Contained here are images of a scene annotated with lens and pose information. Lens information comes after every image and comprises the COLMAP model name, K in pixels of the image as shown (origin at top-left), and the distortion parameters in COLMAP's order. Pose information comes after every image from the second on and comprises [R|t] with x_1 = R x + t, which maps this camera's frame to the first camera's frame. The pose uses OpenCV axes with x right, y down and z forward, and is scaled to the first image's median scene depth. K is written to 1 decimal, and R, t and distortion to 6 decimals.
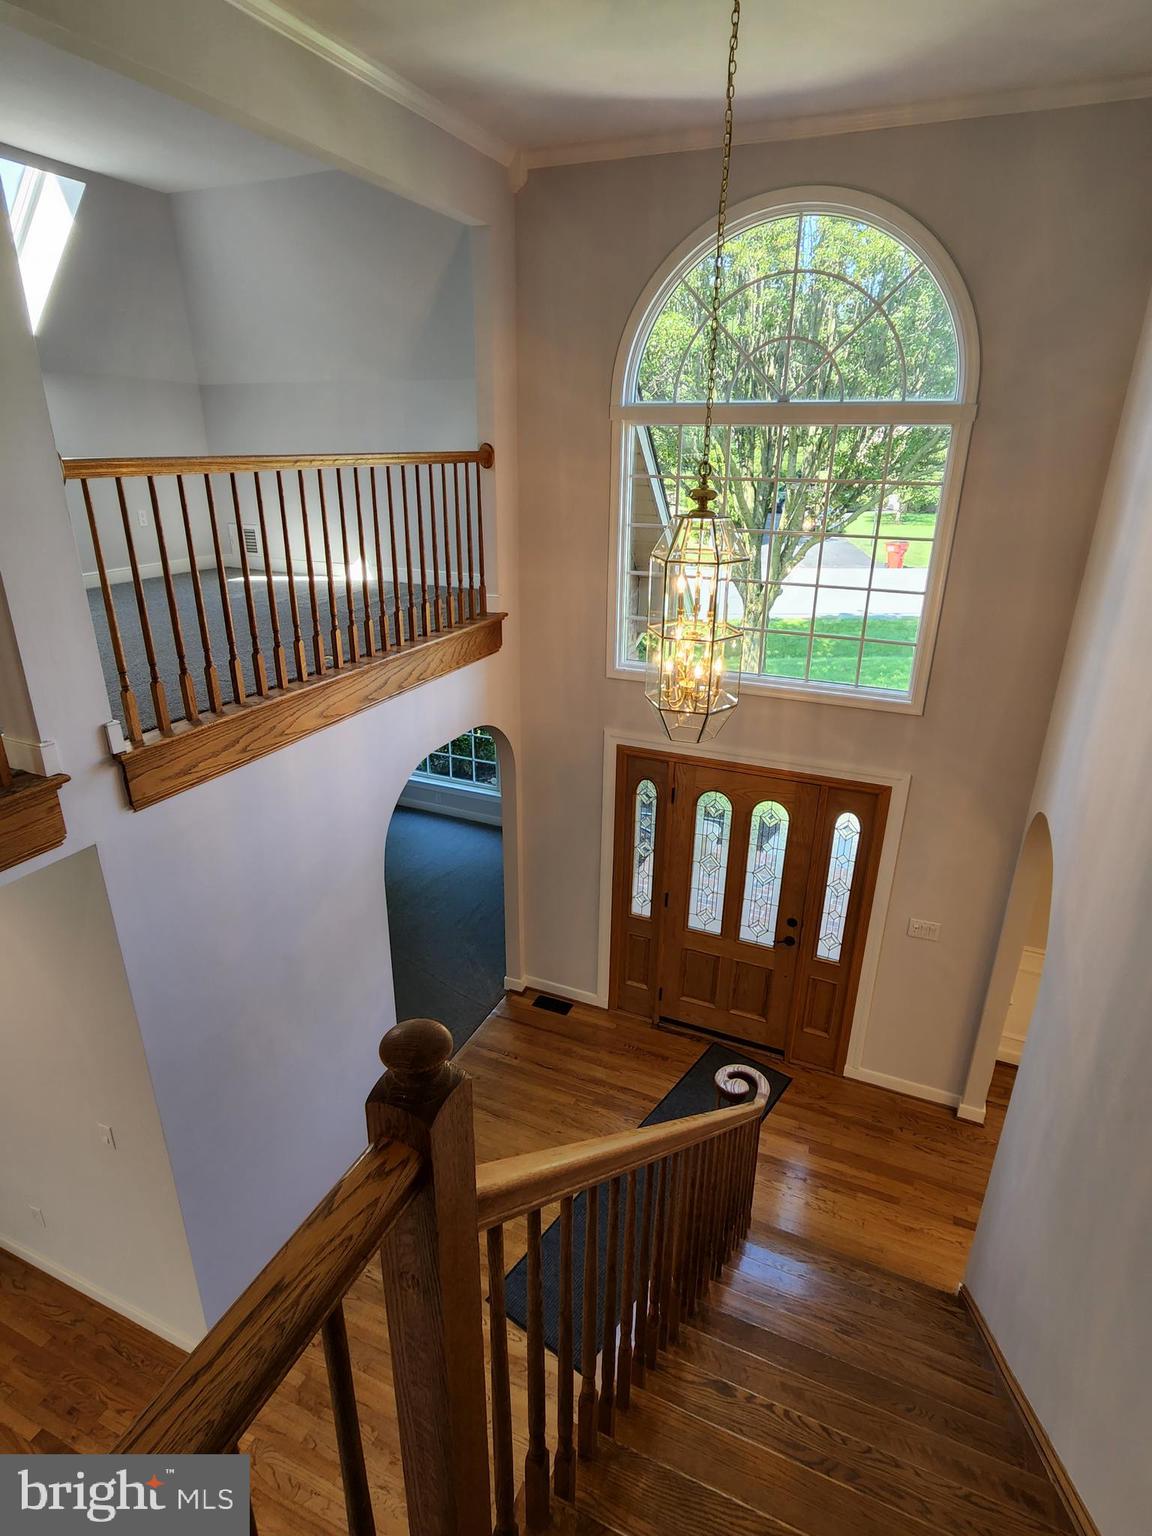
lens RADIAL K [[823.4, 0, 576.0], [0, 823.4, 768.0], [0, 0, 1]] dist [0.004709, -0.006468]
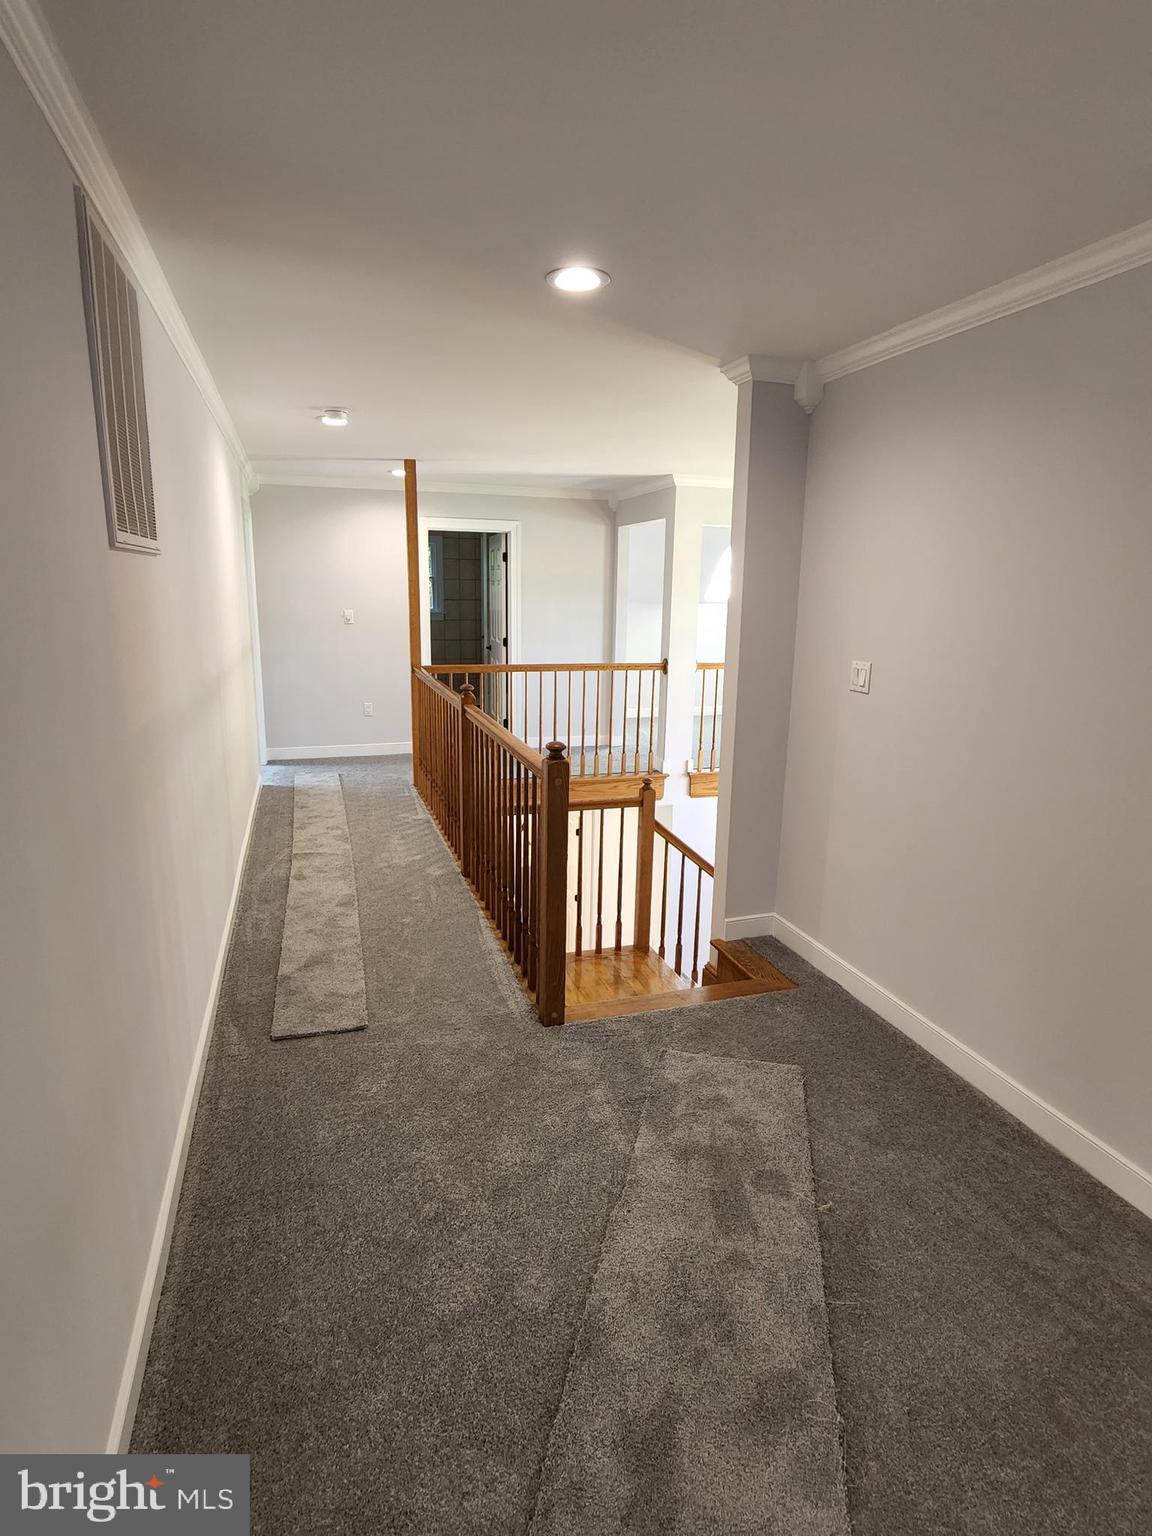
lens RADIAL K [[823.4, 0, 576.0], [0, 823.4, 768.0], [0, 0, 1]] dist [0.004709, -0.006468]
pose [[0.658000, 0.162505, -0.735275, 0.631389], [-0.287041, 0.956842, -0.045400, 0.108728], [0.696164, 0.240927, 0.676247, -0.562914]]
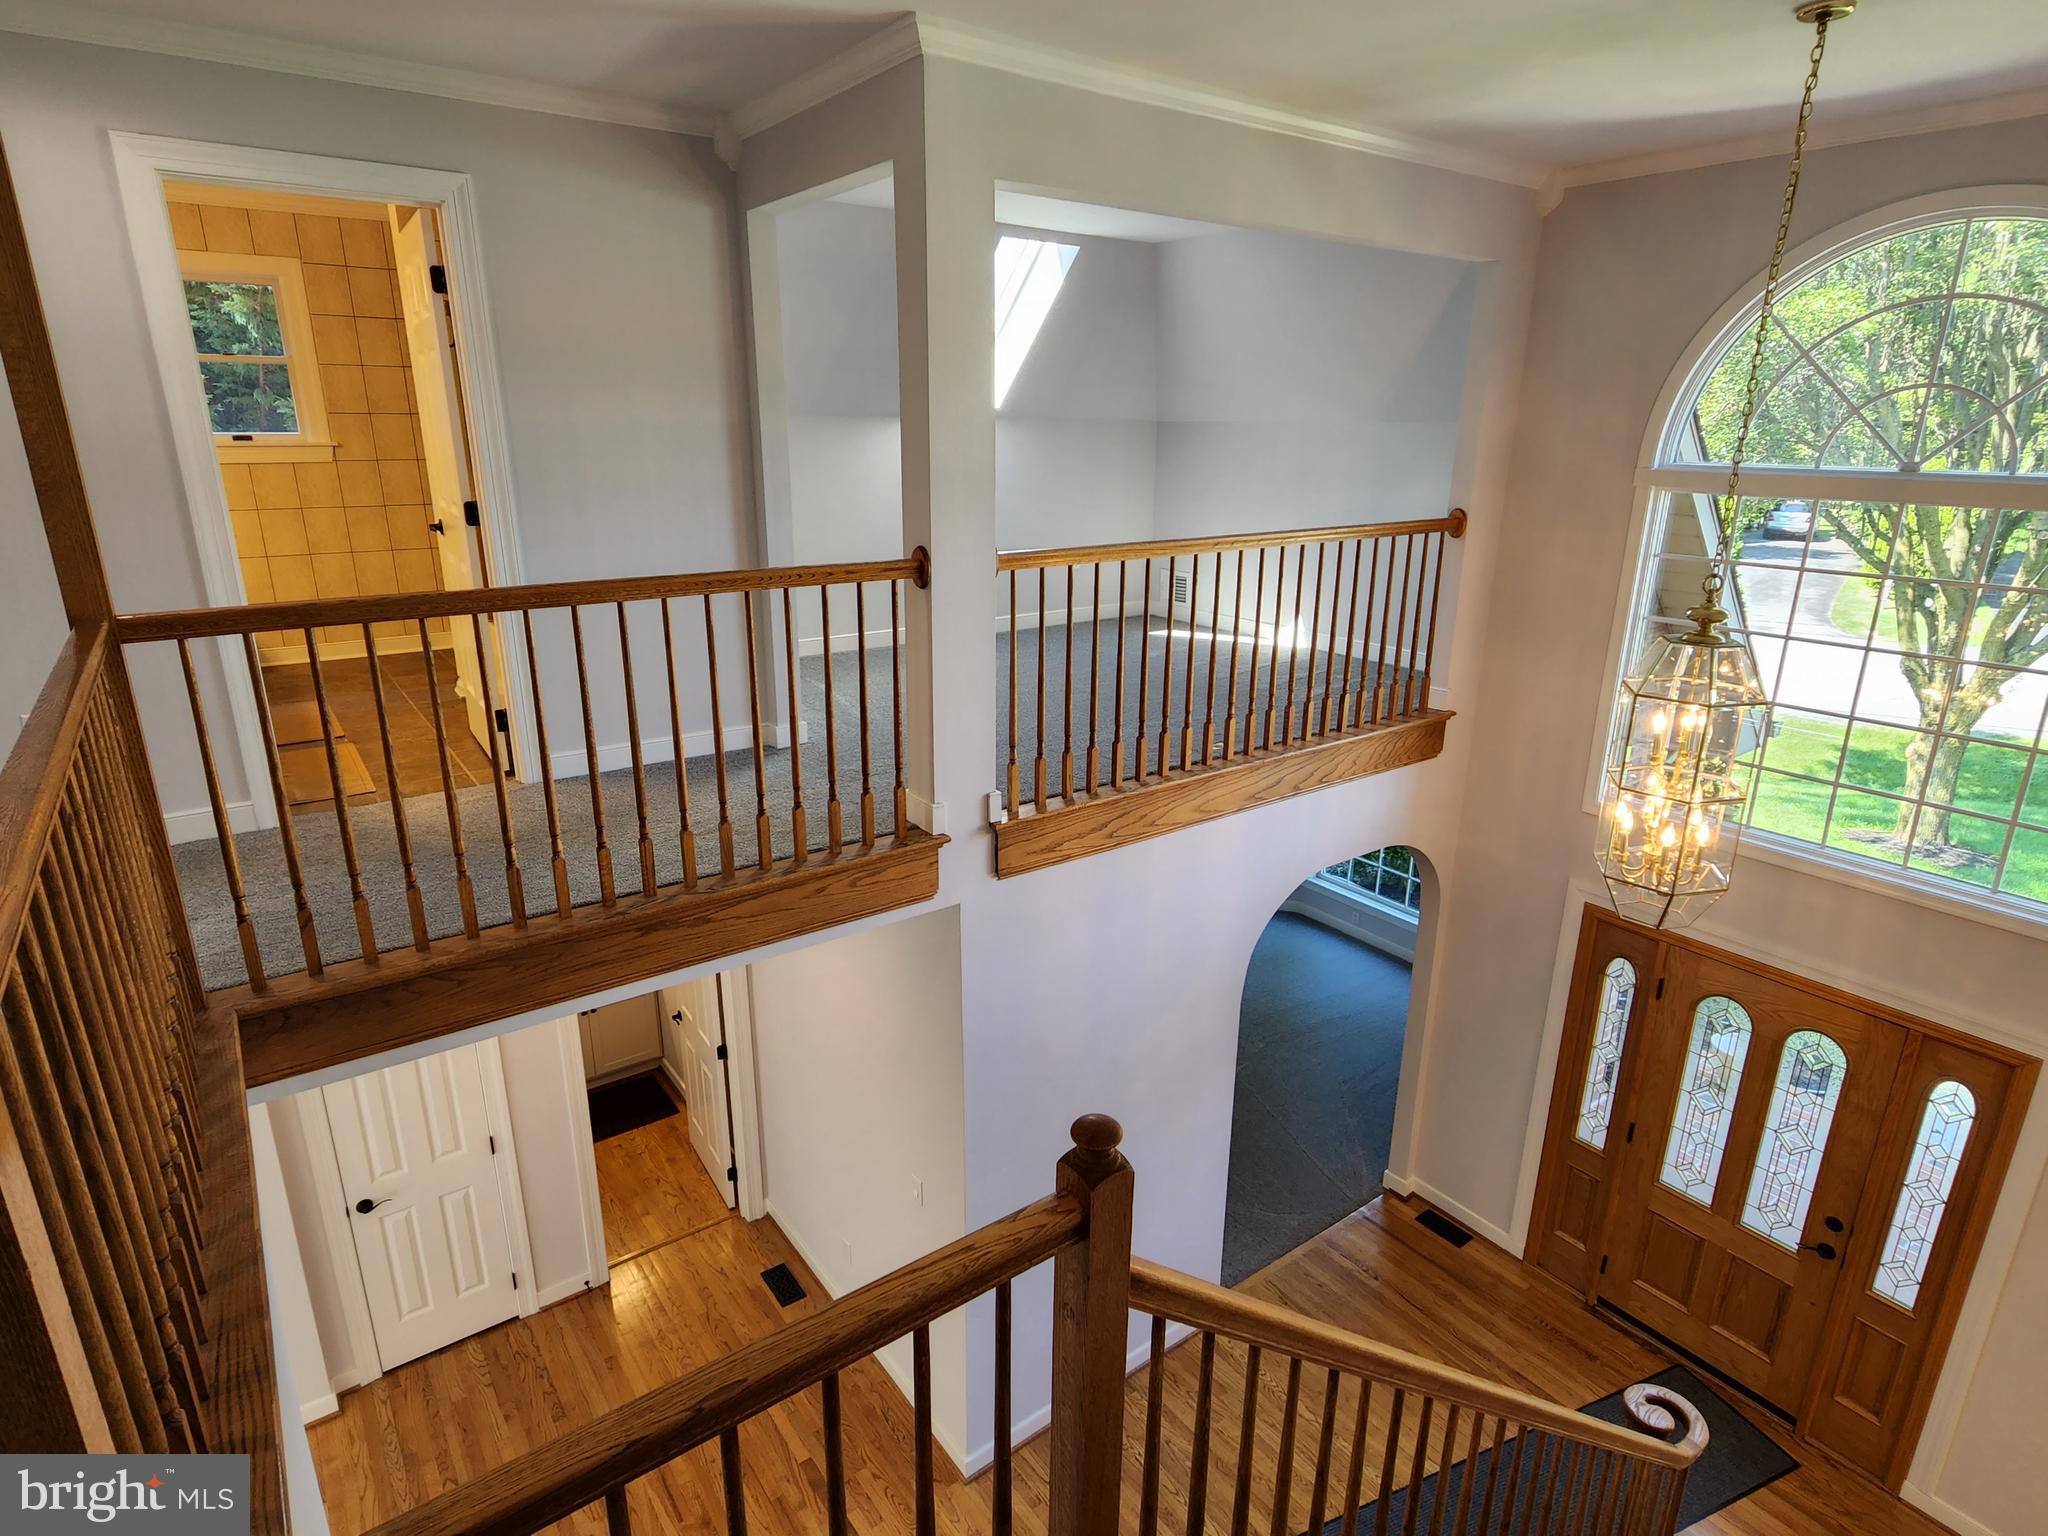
lens RADIAL K [[1097.9, 0, 1048.6], [0, 1097.9, 761.9], [0, 0, 1]] dist [0.004709, -0.006468]
pose [[0.872933, 0.146847, -0.465213, 0.082760], [-0.184954, 0.982048, -0.037060, -0.031985], [0.451420, 0.118394, 0.884422, -0.123058]]
